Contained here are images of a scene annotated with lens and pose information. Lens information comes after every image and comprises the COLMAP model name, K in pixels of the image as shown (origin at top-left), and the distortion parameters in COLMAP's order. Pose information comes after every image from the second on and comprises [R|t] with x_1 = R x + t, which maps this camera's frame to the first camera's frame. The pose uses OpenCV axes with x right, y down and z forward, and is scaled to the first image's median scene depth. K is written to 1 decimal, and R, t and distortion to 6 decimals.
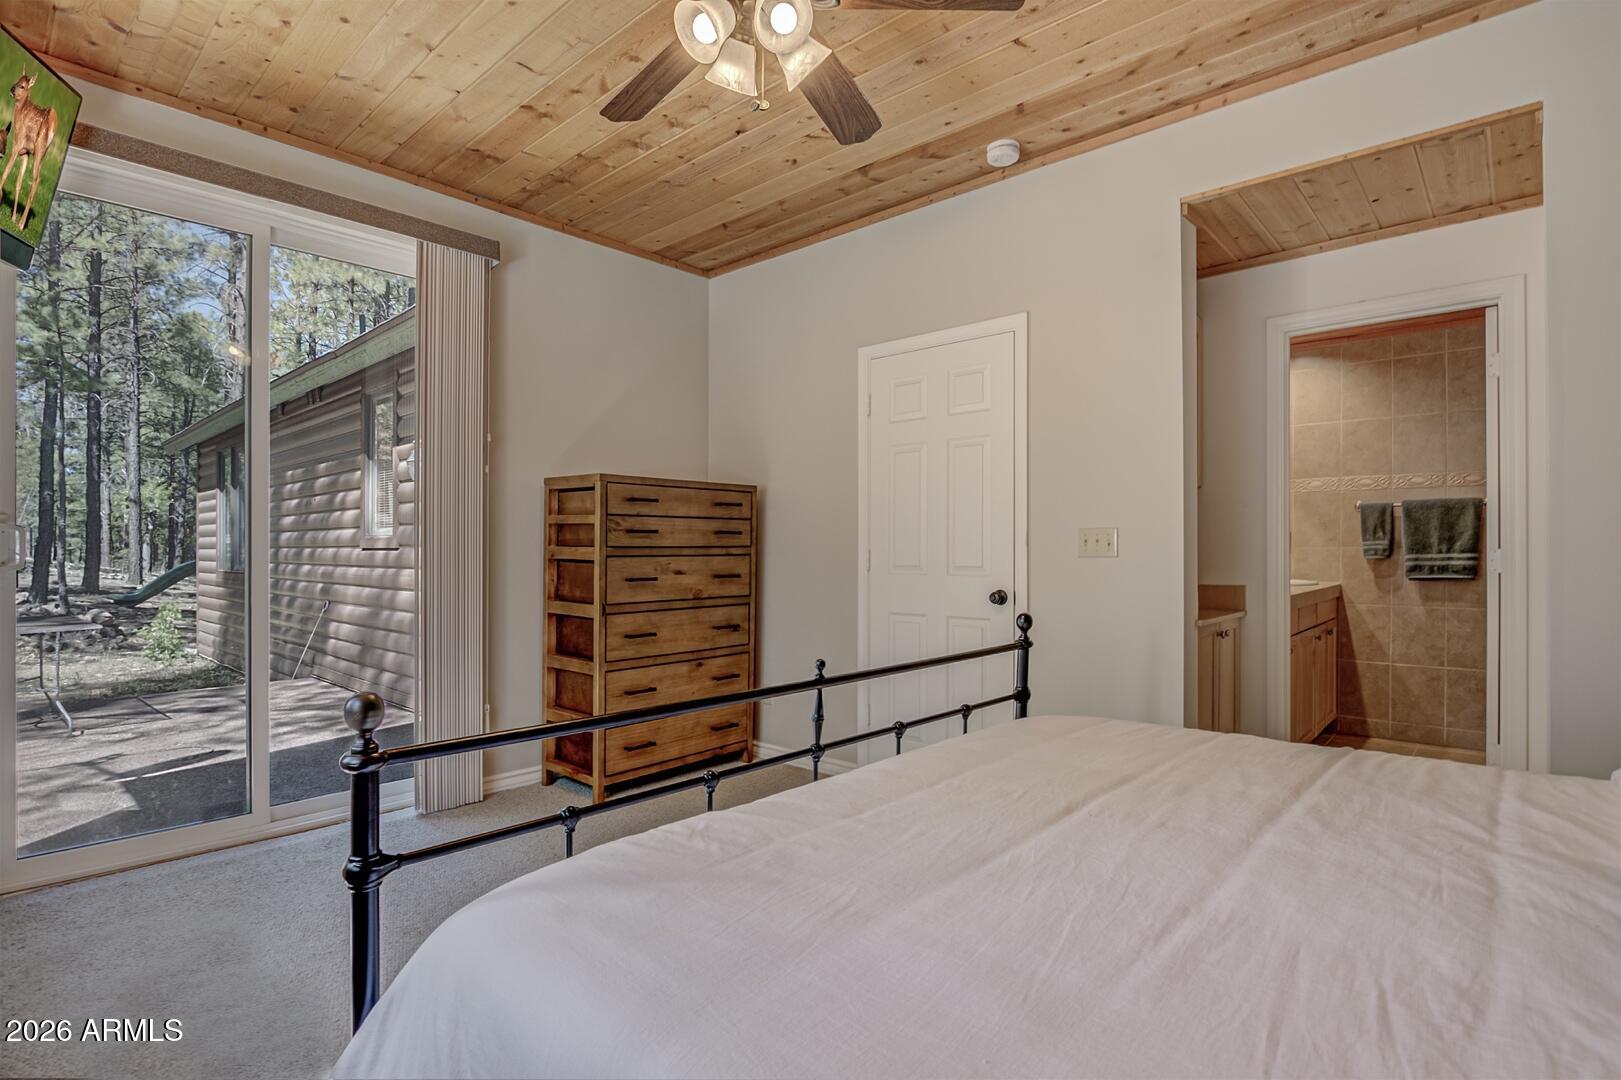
lens RADIAL K [[801.5, 0, 806.0], [0, 801.5, 557.0], [0, 0, 1]] dist [-0.023500, 0.002102]
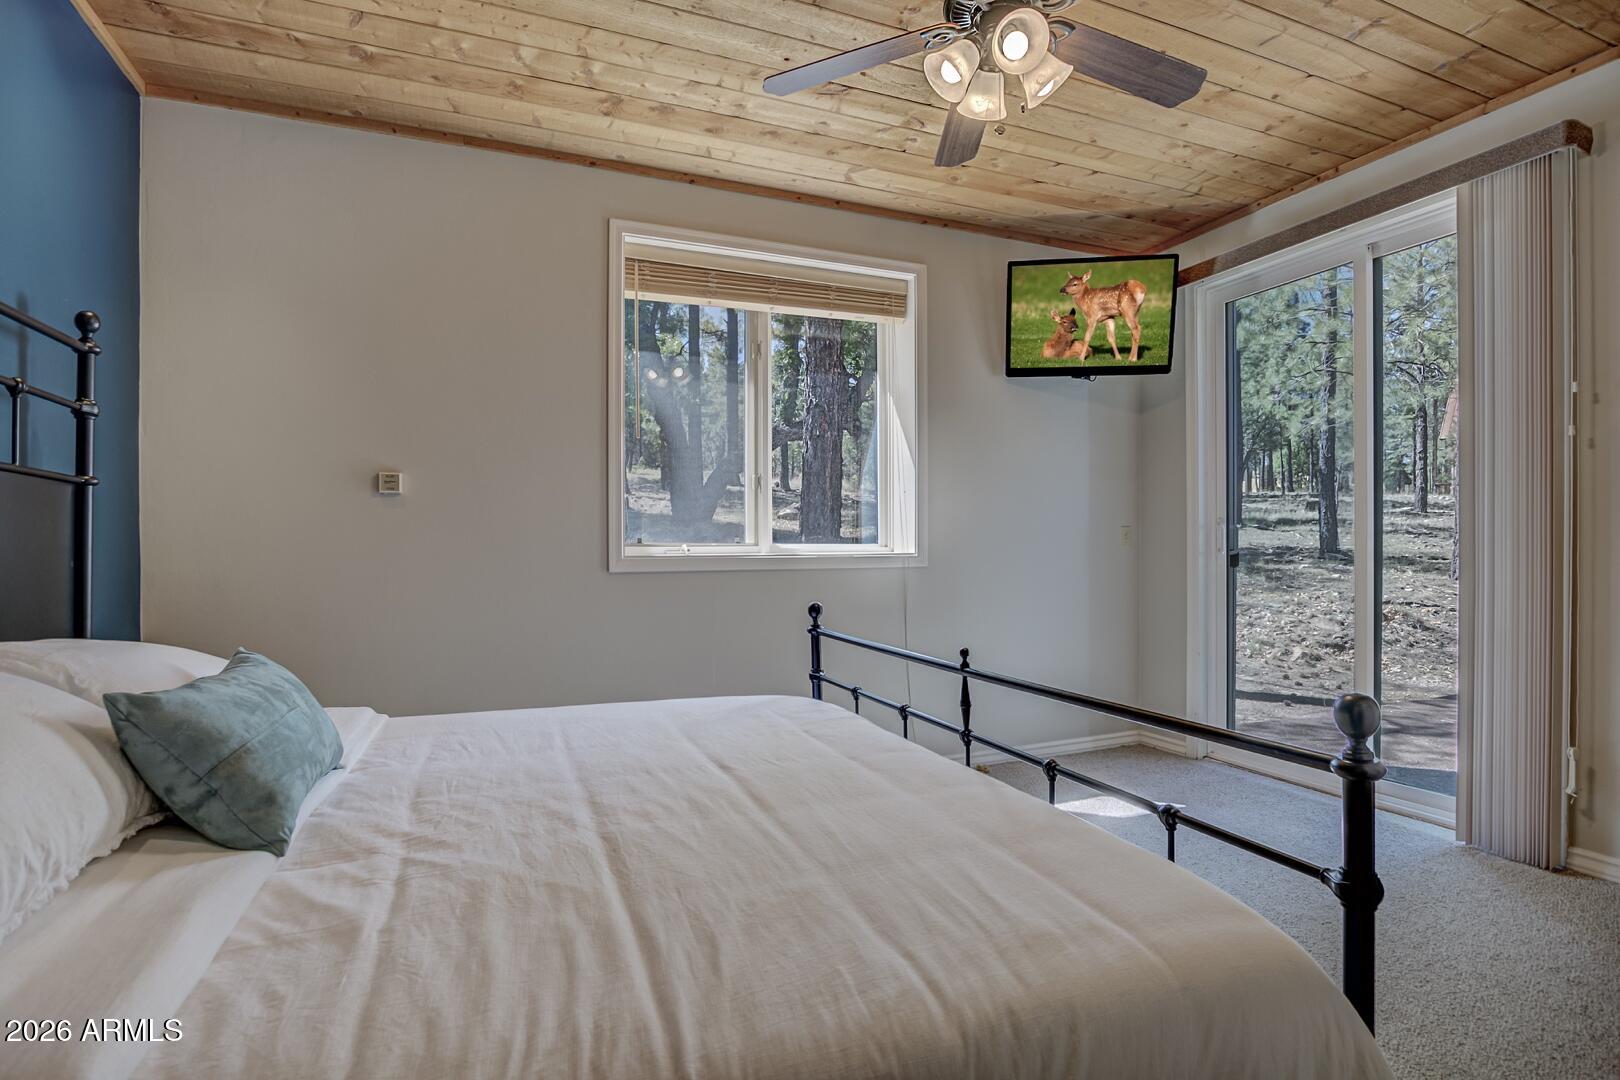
lens RADIAL K [[801.1, 0, 809.7], [0, 801.1, 539.1], [0, 0, 1]] dist [-0.023500, 0.002102]
pose [[-0.429030, -0.004842, -0.903277, 1.350549], [0.001142, 0.999982, -0.005903, -0.011431], [0.903289, -0.003564, -0.429017, 1.632794]]
